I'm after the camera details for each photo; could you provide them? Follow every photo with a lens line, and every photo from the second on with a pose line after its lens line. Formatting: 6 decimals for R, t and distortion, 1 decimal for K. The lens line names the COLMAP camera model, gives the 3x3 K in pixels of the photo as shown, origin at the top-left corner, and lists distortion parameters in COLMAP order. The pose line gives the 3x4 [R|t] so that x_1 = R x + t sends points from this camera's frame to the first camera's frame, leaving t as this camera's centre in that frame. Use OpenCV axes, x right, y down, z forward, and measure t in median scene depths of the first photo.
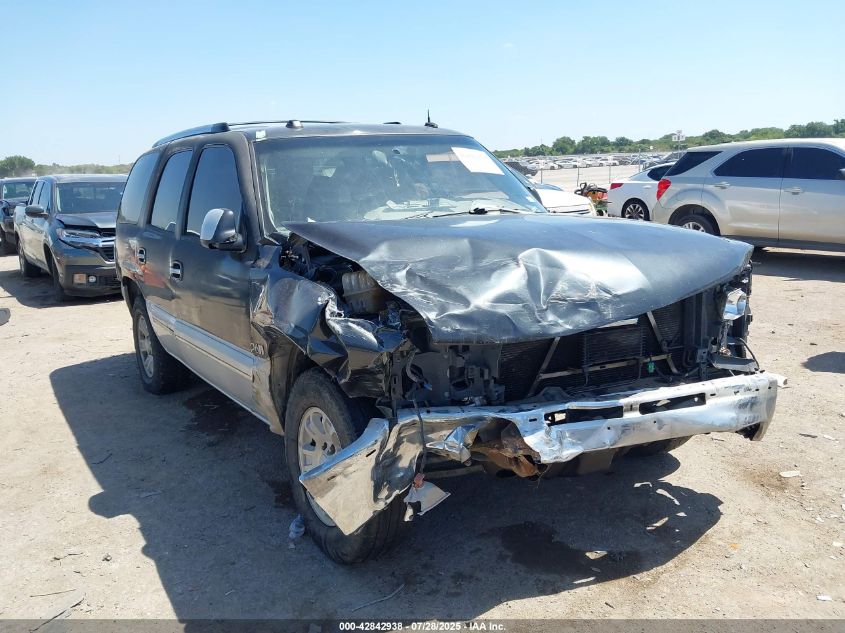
lens RADIAL K [[667.2, 0, 423.2], [0, 667.2, 315.1], [0, 0, 1]] dist [0.018874, 0.012579]
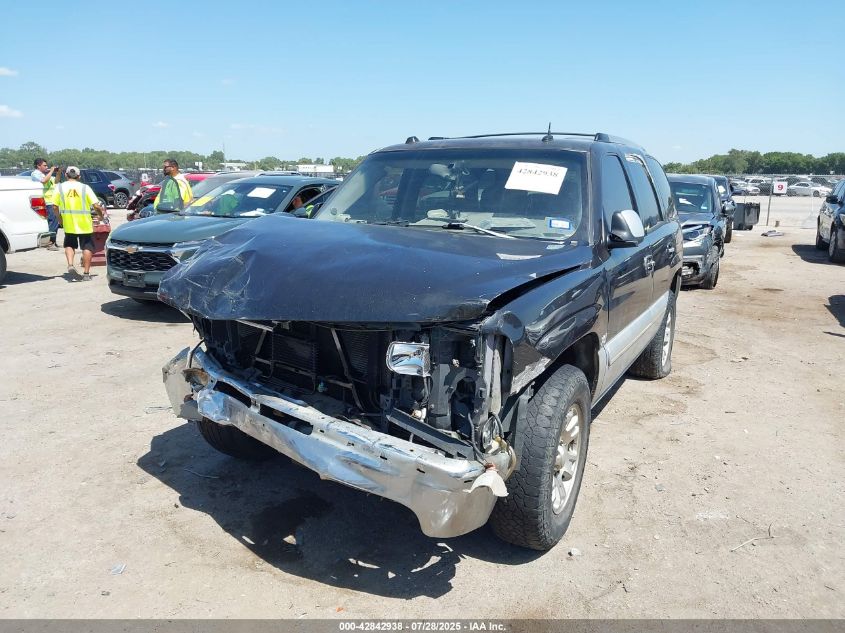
lens RADIAL K [[667.2, 0, 426.6], [0, 667.2, 316.6], [0, 0, 1]] dist [0.018874, 0.012579]
pose [[0.479287, 0.231349, -0.846618, 1.244982], [-0.225116, 0.964767, 0.136192, -0.197724], [0.848296, 0.125312, 0.514481, 0.603770]]
